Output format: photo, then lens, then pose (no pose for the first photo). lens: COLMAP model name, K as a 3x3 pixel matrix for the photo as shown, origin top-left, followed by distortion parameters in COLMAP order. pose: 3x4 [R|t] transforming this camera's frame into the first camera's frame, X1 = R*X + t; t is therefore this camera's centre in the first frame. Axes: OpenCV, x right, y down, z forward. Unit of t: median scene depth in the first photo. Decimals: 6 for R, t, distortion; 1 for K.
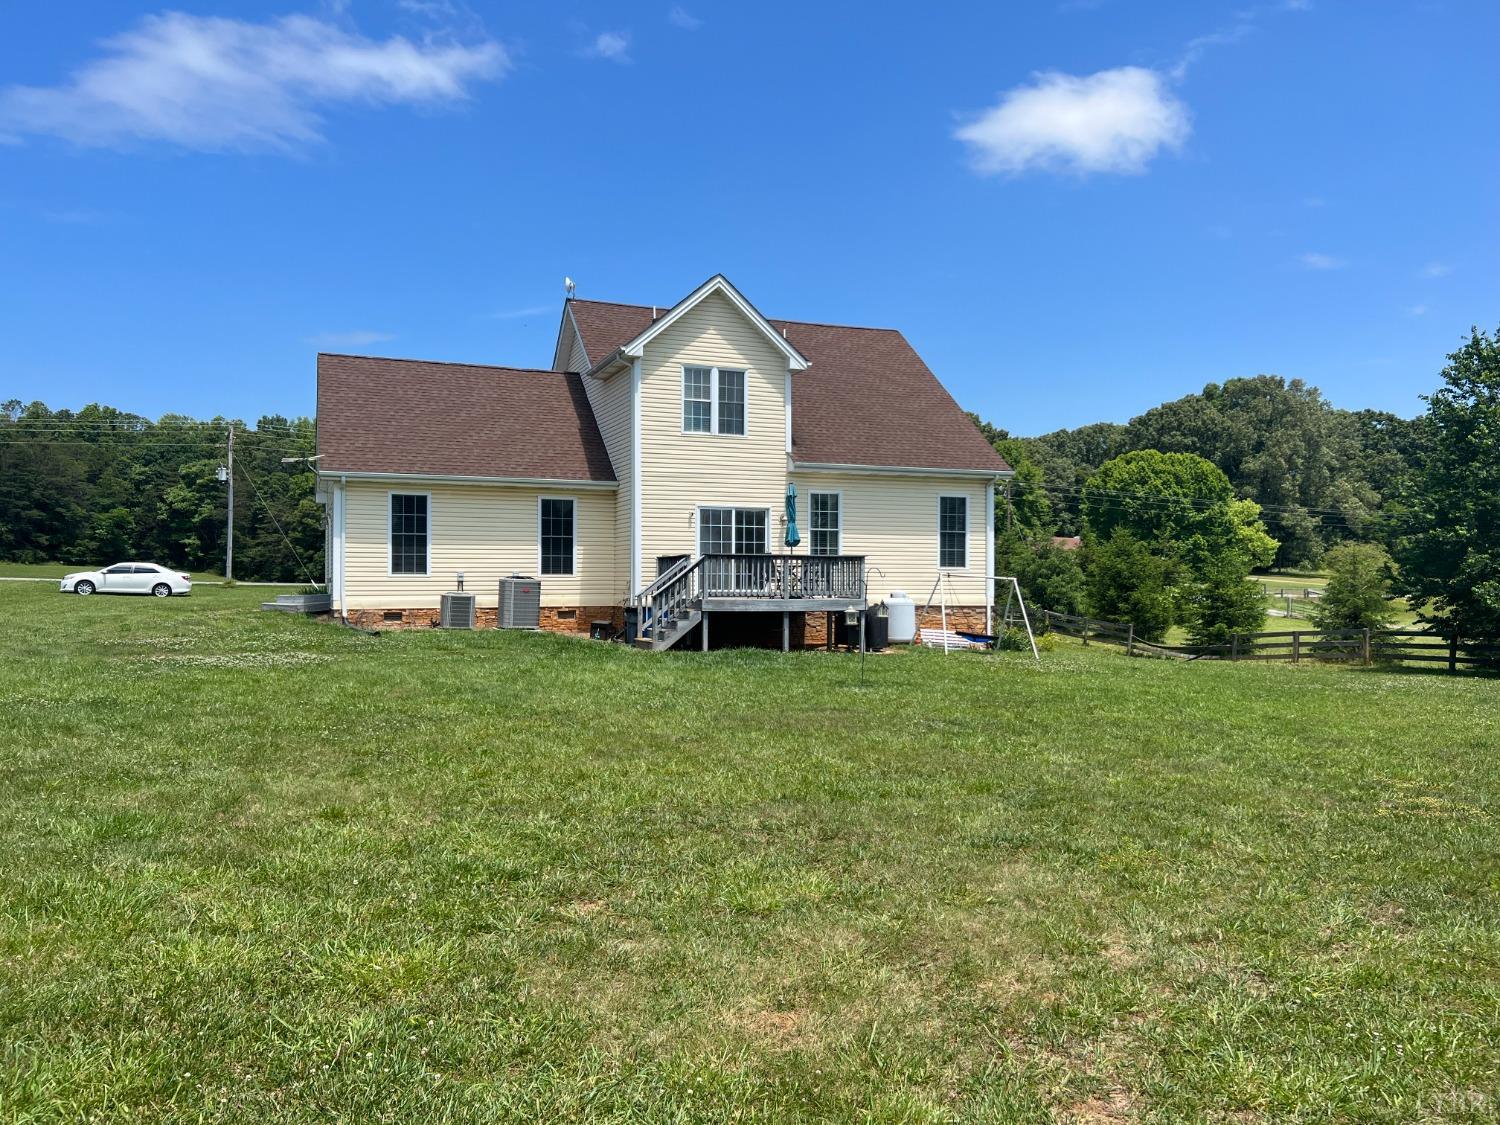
lens RADIAL K [[1124.1, 0, 758.2], [0, 1124.1, 556.0], [0, 0, 1]] dist [0.065771, -0.070047]
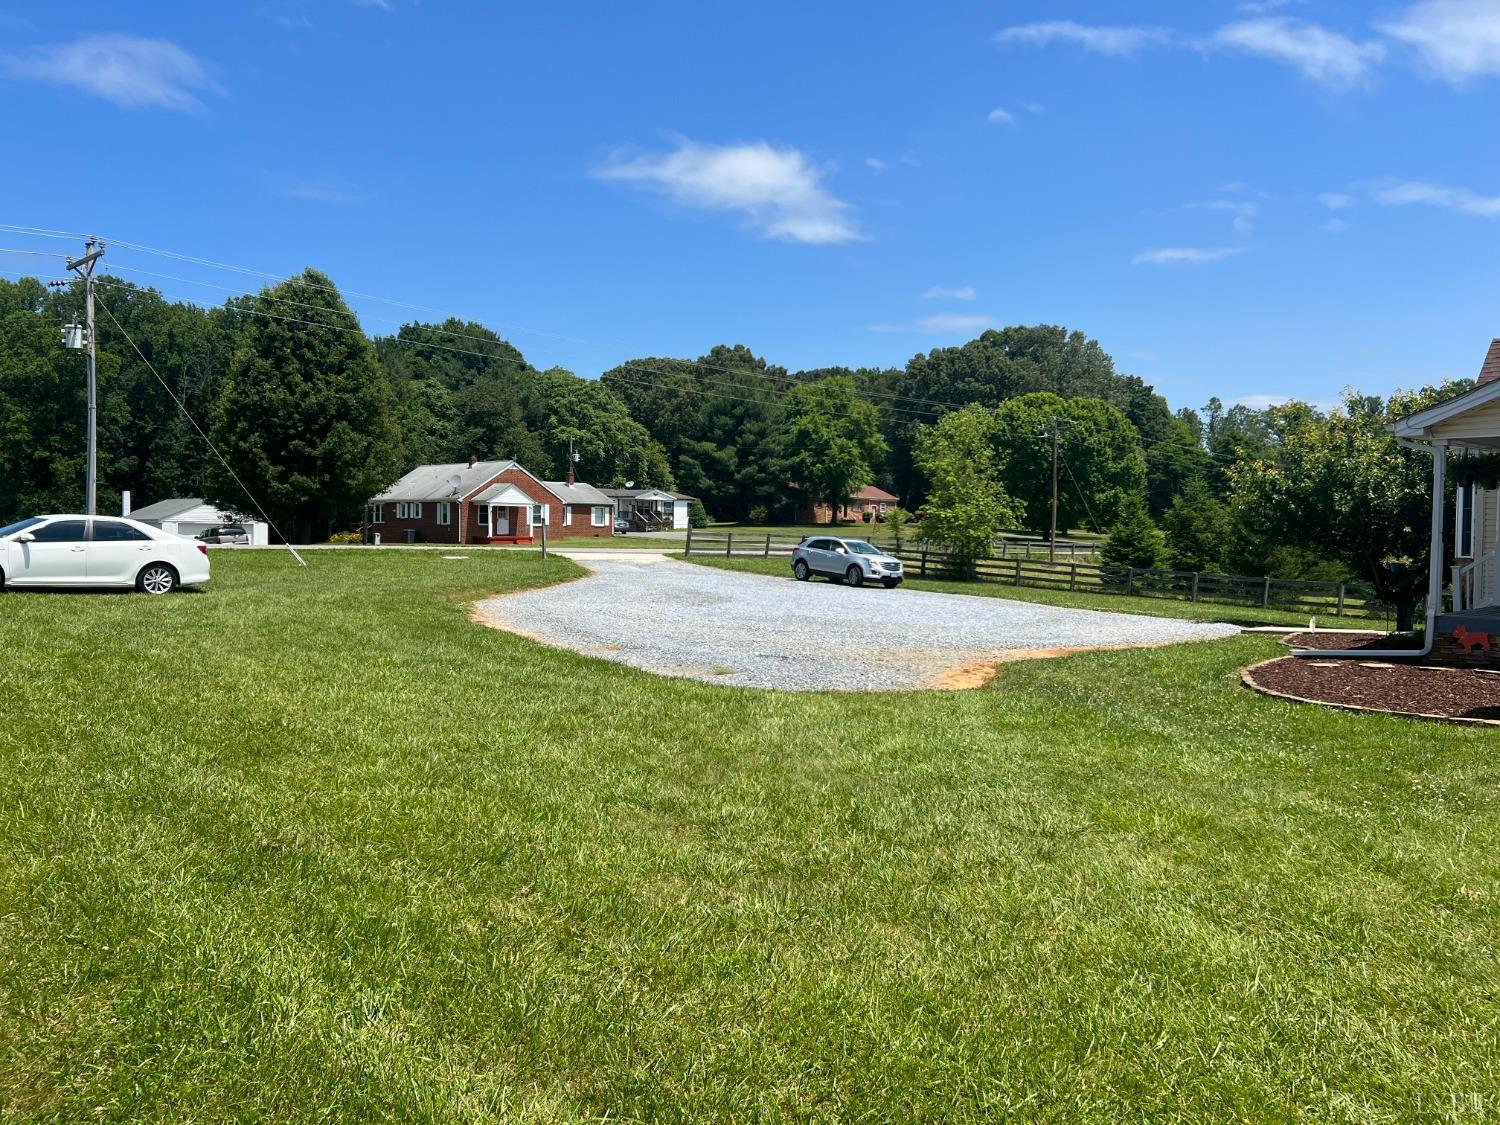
lens RADIAL K [[1124.1, 0, 749.2], [0, 1124.1, 552.7], [0, 0, 1]] dist [0.065771, -0.070047]
pose [[0.933878, -0.000288, 0.357590, -0.847744], [-0.017137, 0.998815, 0.045557, -0.006757], [-0.357180, -0.048673, 0.932767, 0.923446]]
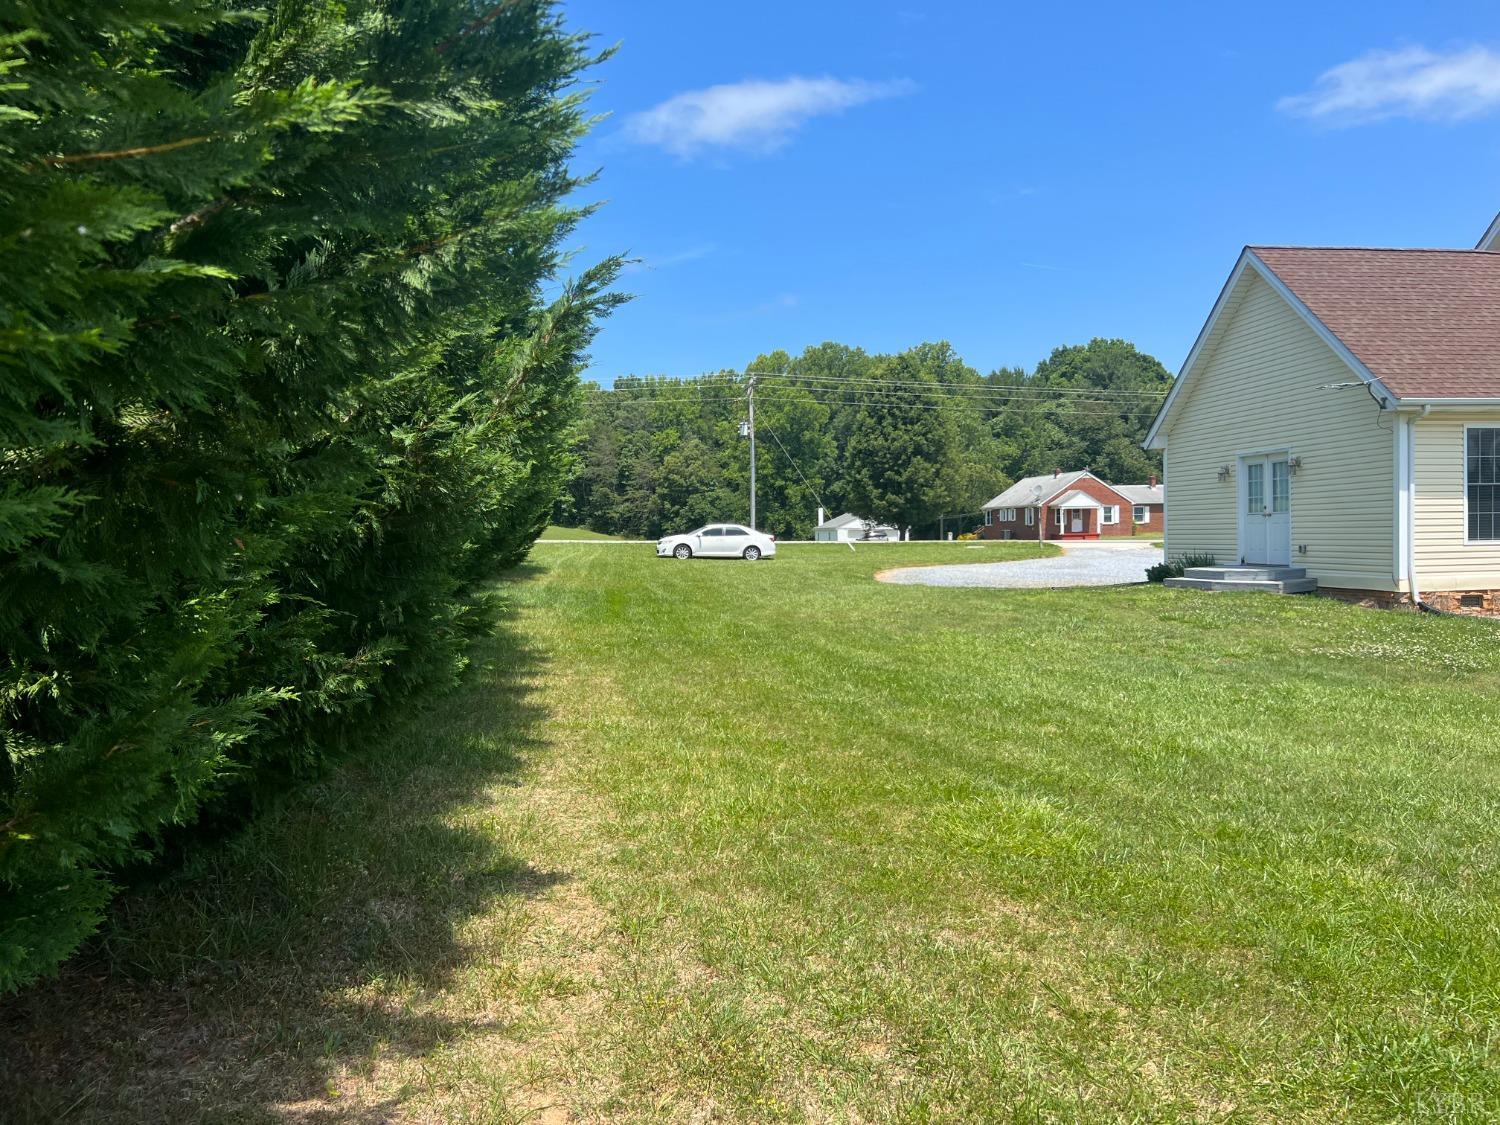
lens RADIAL K [[1124.1, 0, 741.1], [0, 1124.1, 558.5], [0, 0, 1]] dist [0.065771, -0.070047]
pose [[0.967646, -0.011308, -0.252059, -0.540794], [0.023664, 0.998659, 0.046043, -0.015379], [0.251200, -0.050518, 0.966616, 0.180888]]
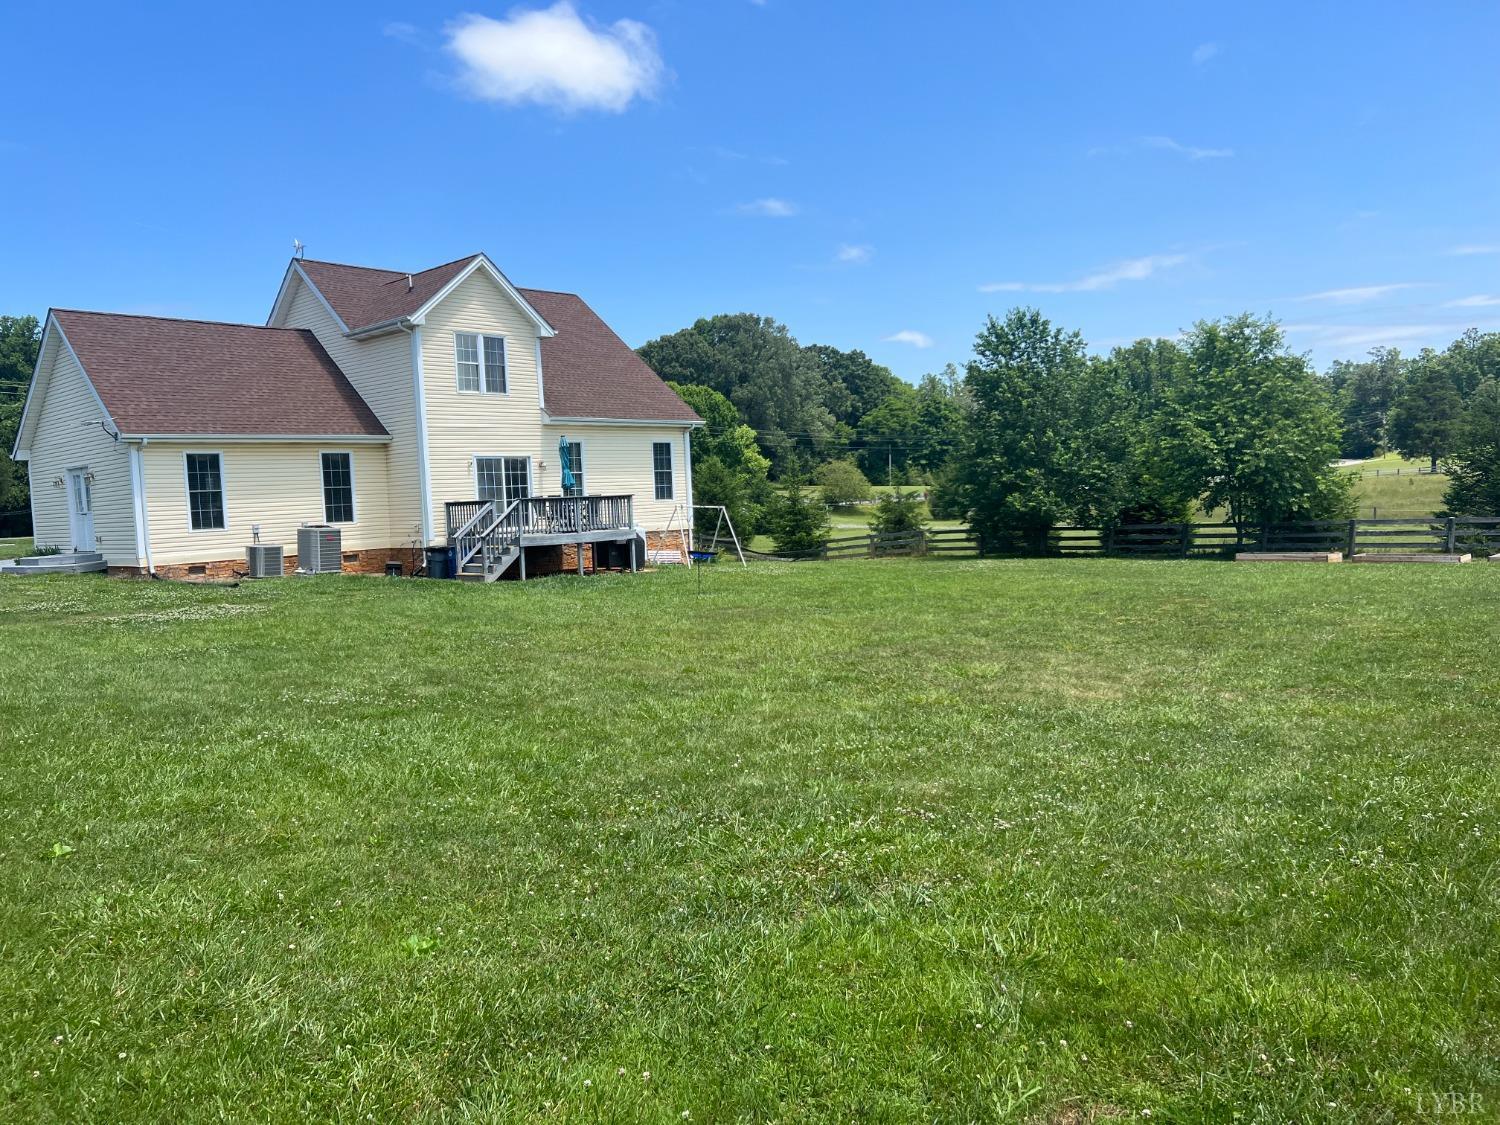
lens RADIAL K [[1124.1, 0, 744.5], [0, 1124.1, 557.9], [0, 0, 1]] dist [0.065771, -0.070047]
pose [[0.901923, -0.066475, 0.426750, -0.290436], [0.036490, 0.996280, 0.078071, -0.020072], [-0.430353, -0.054842, 0.900993, -0.158308]]
